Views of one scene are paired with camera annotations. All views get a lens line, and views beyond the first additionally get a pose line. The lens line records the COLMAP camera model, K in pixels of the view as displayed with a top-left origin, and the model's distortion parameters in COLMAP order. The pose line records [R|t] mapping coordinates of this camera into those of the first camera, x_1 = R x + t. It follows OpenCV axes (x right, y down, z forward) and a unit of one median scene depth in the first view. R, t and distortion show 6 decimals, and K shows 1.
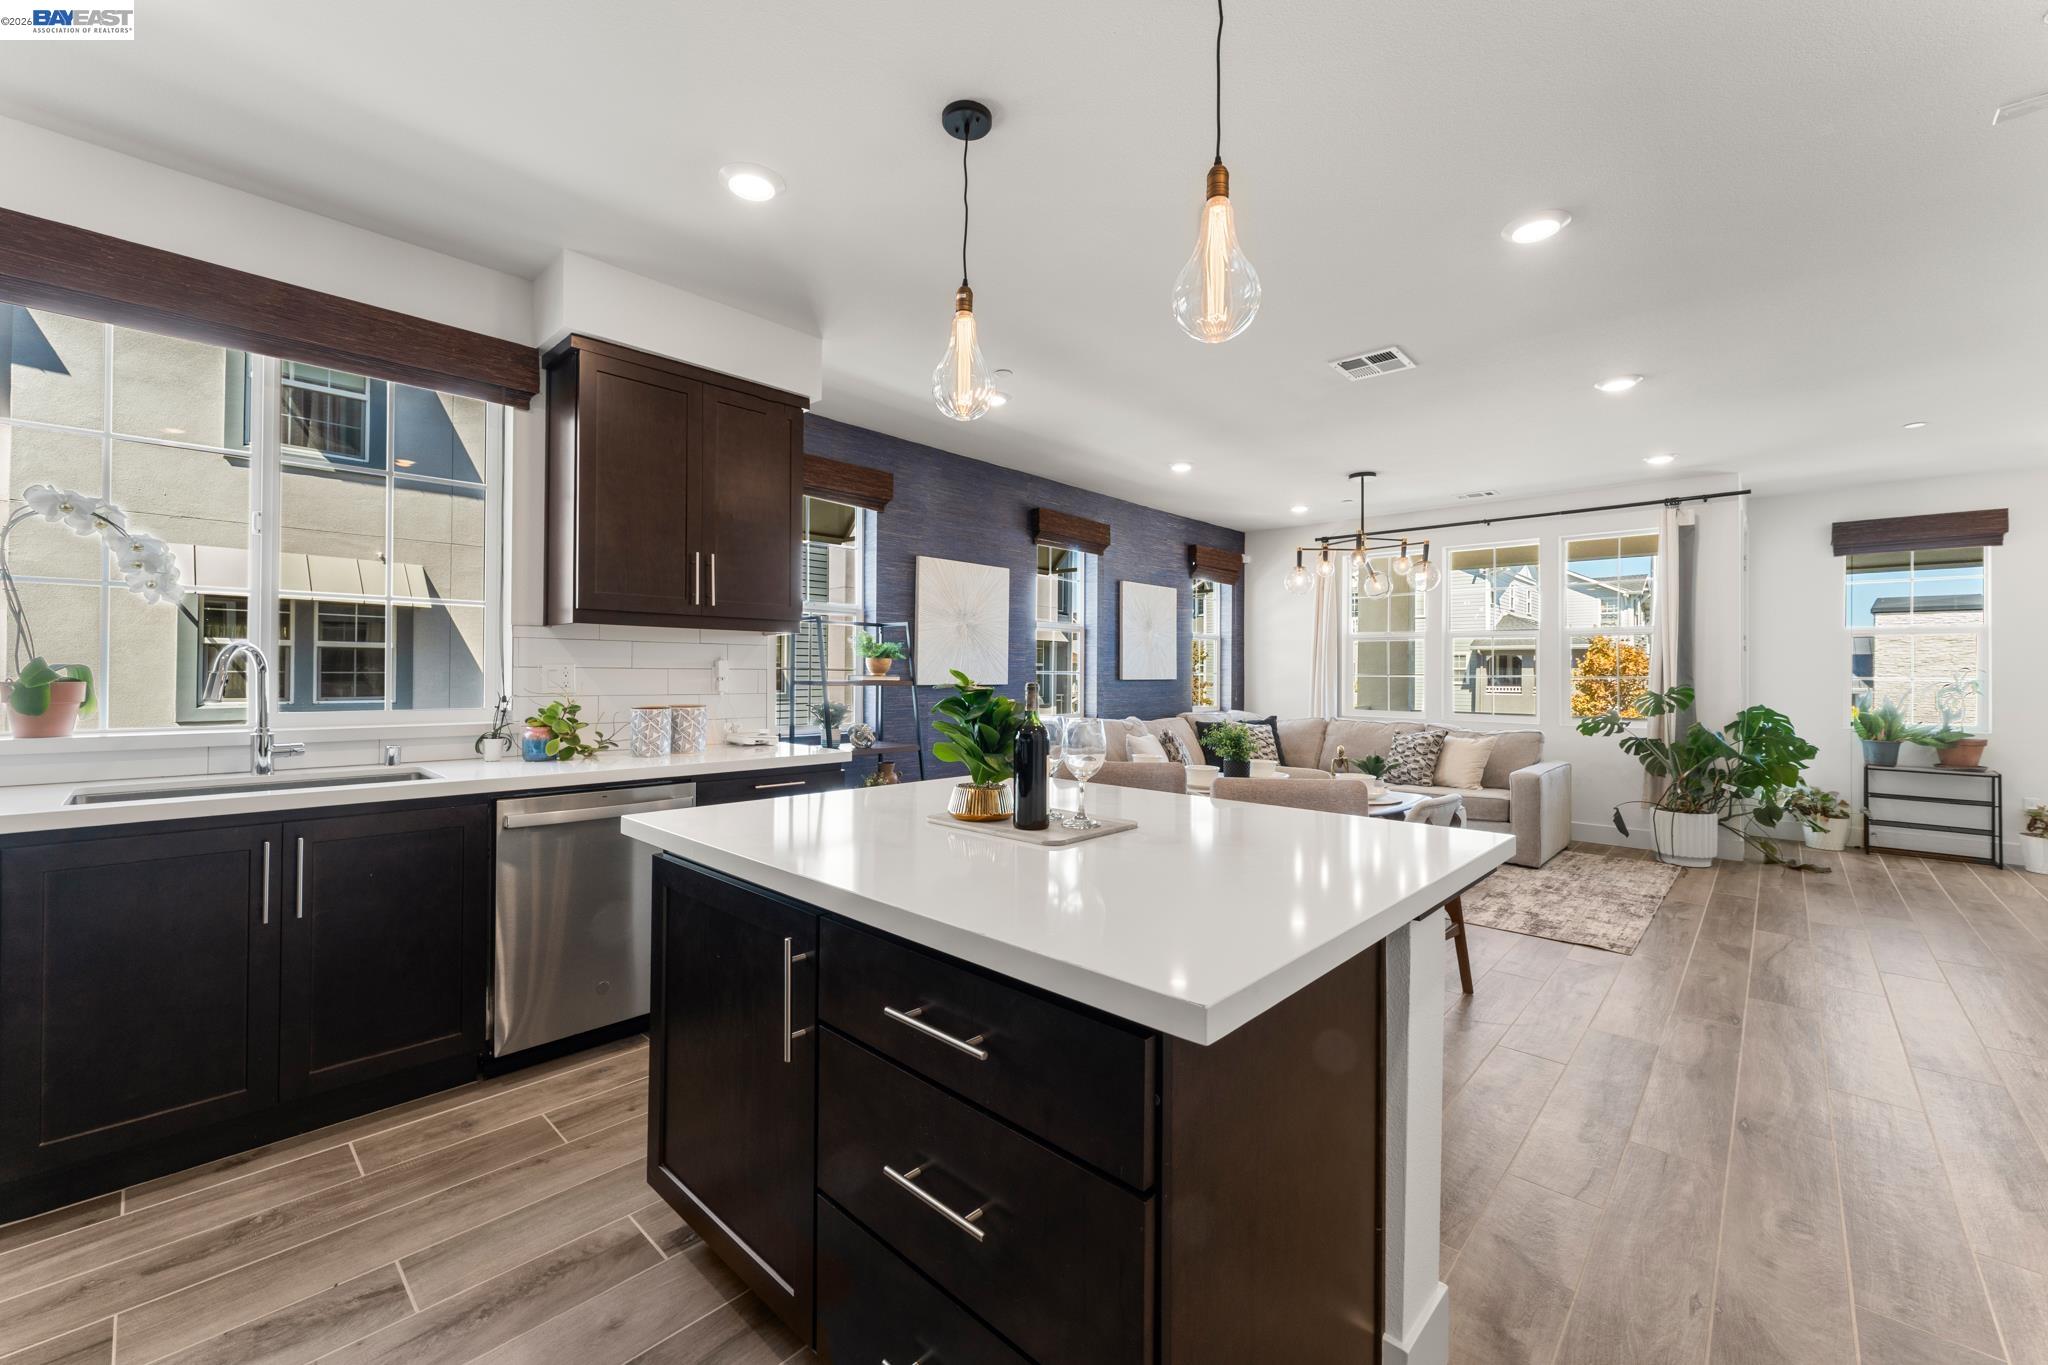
lens RADIAL K [[820.7, 0, 1020.7], [0, 820.7, 675.1], [0, 0, 1]] dist [-0.003938, 0.000664]
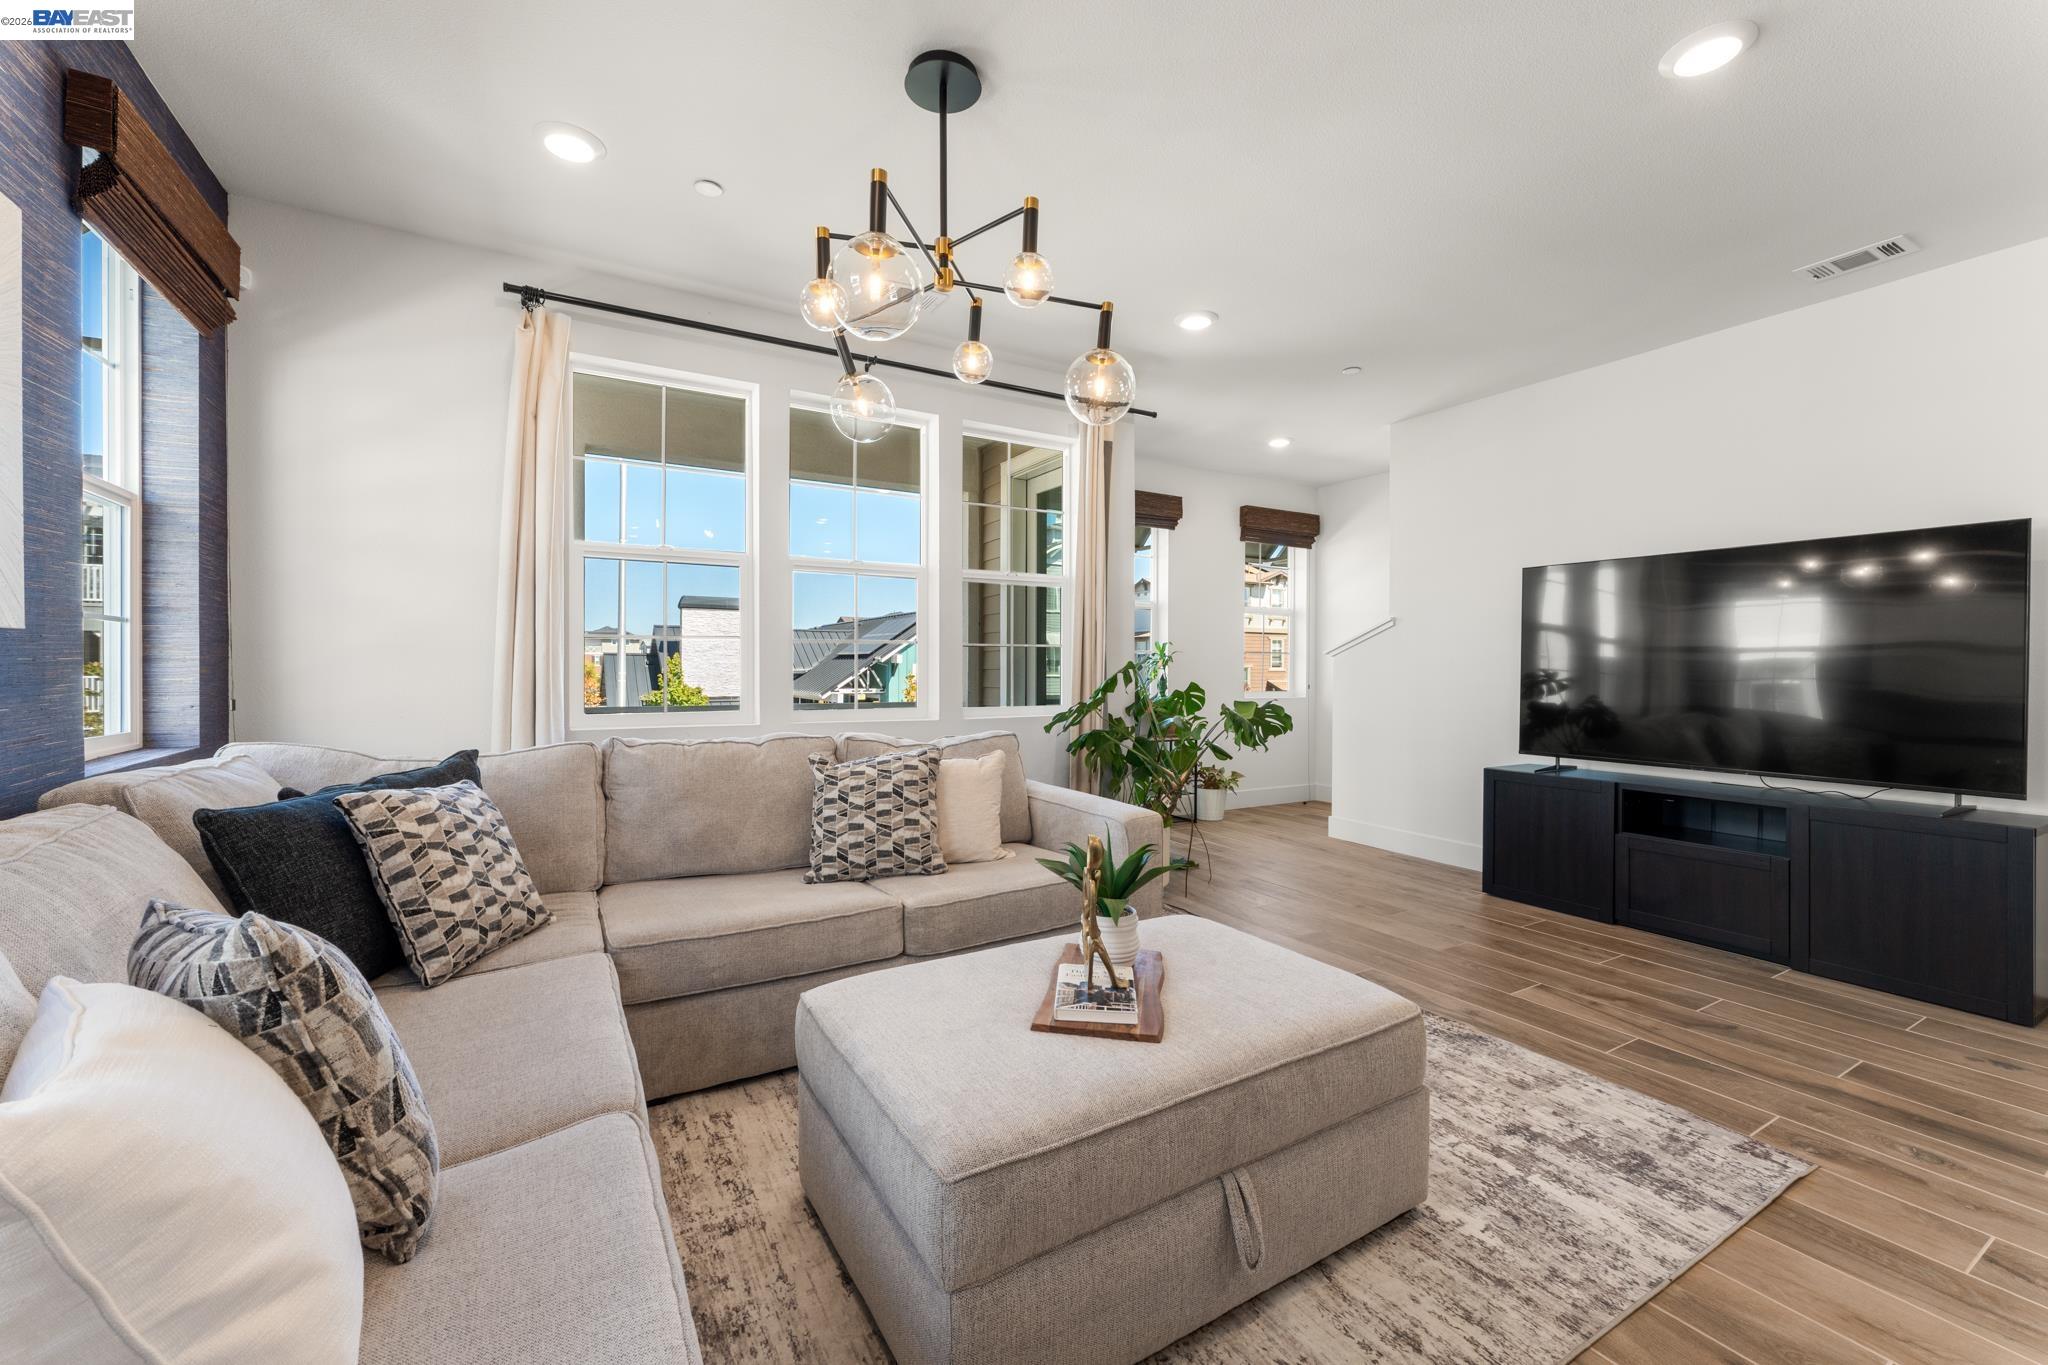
lens RADIAL K [[820.7, 0, 1022.6], [0, 820.7, 675.2], [0, 0, 1]] dist [-0.003938, 0.000664]
pose [[0.291638, -0.018312, 0.956353, 0.074157], [0.001775, 0.999825, 0.018603, 0.016262], [-0.956527, -0.003728, 0.291620, 0.841449]]
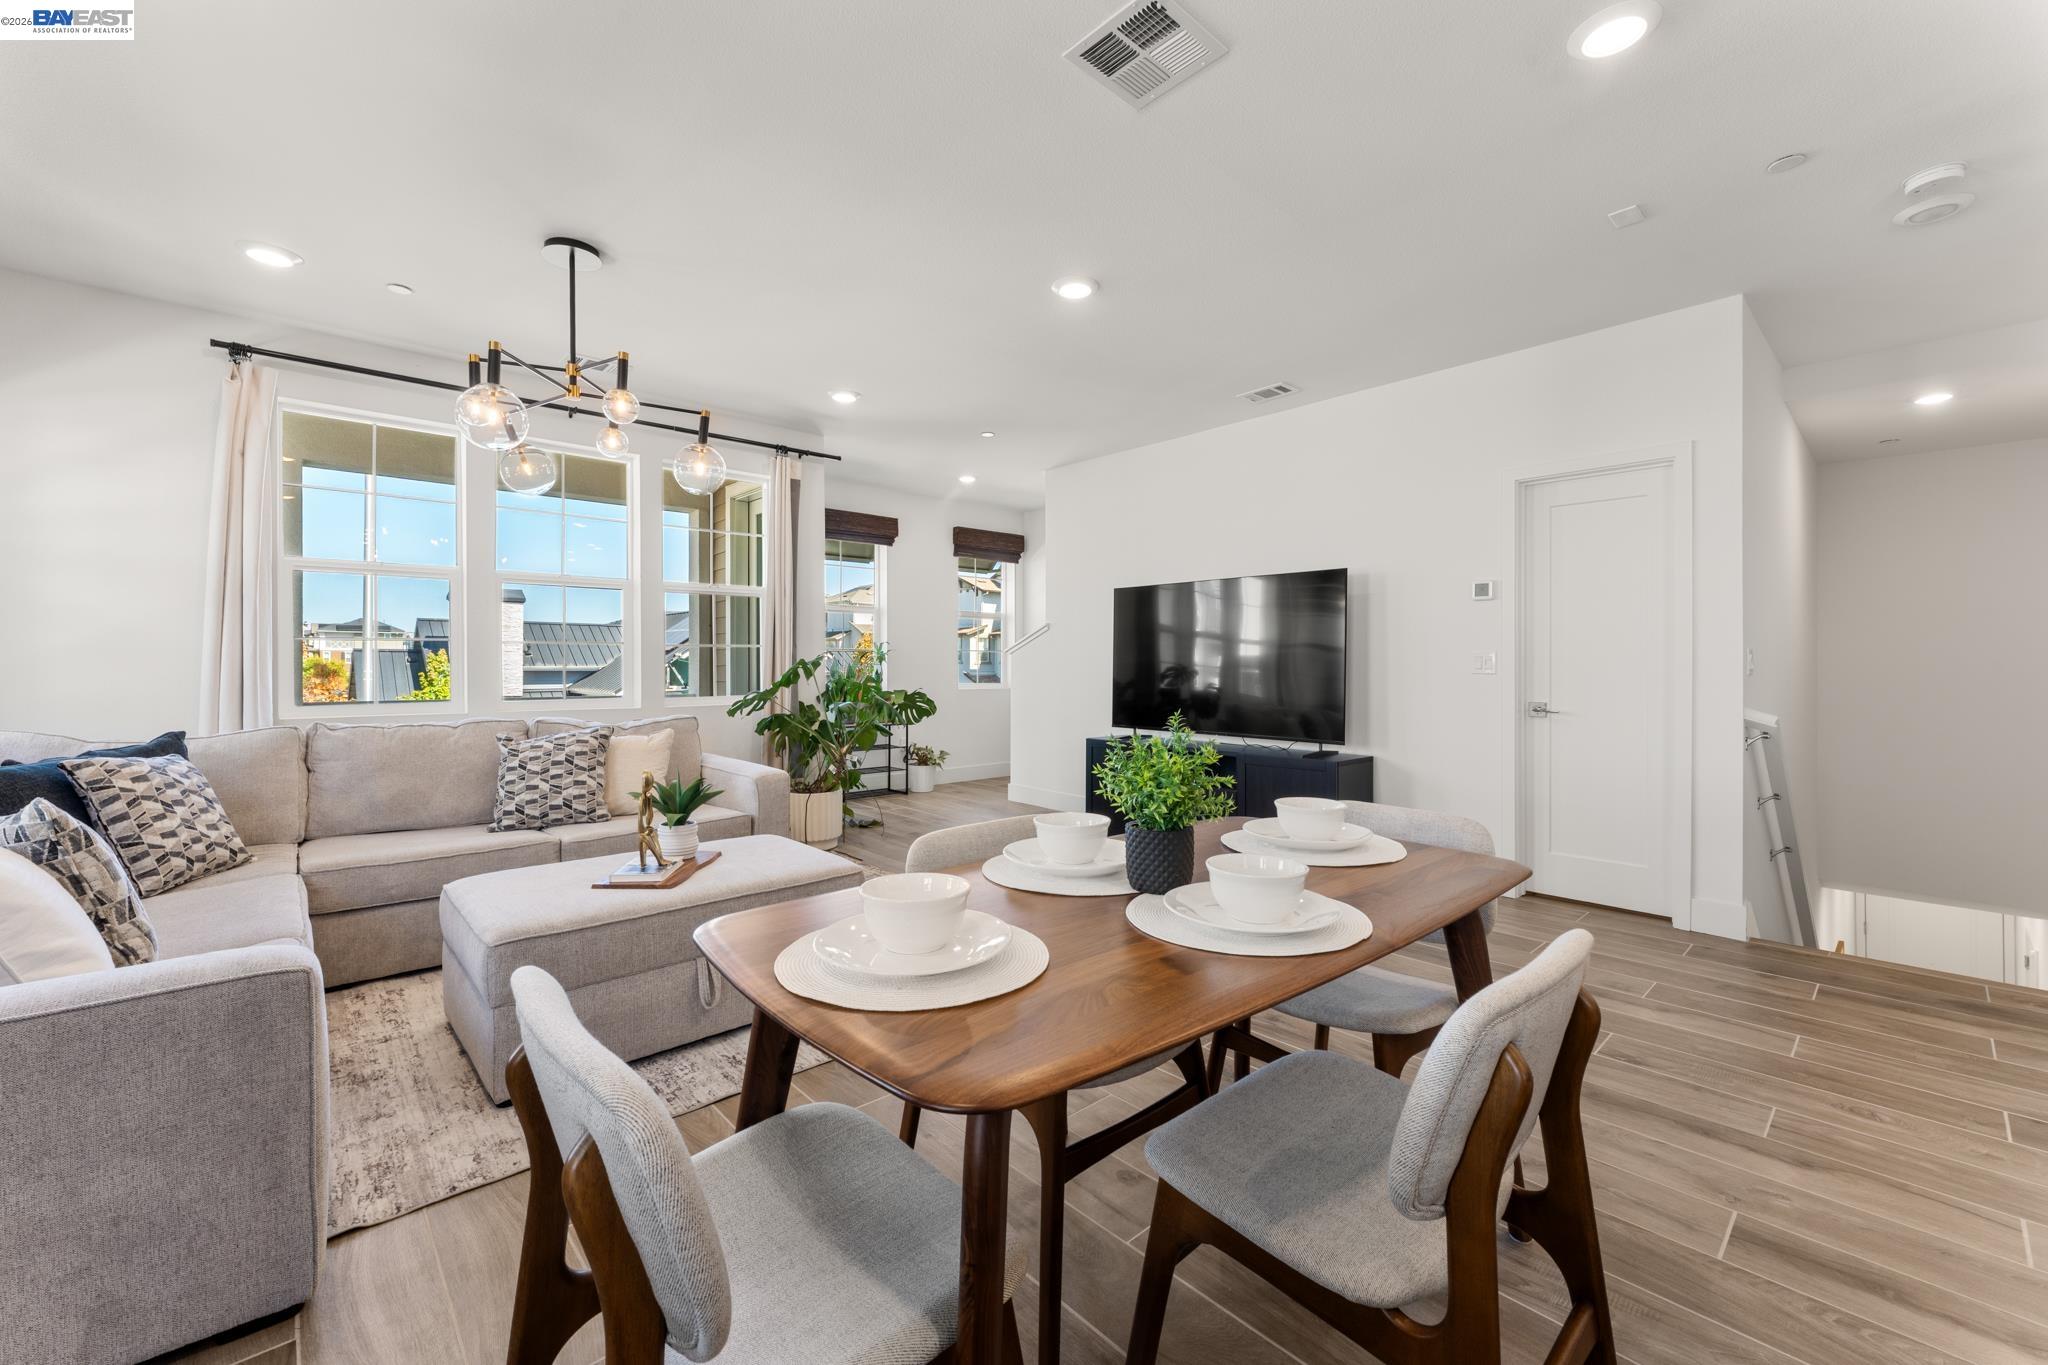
lens RADIAL K [[820.7, 0, 1026.9], [0, 820.7, 667.5], [0, 0, 1]] dist [-0.003938, 0.000664]
pose [[0.083332, -0.014879, 0.996411, -0.078913], [0.003431, 0.999887, 0.014644, 0.014762], [-0.996516, 0.002198, 0.083373, 0.654478]]
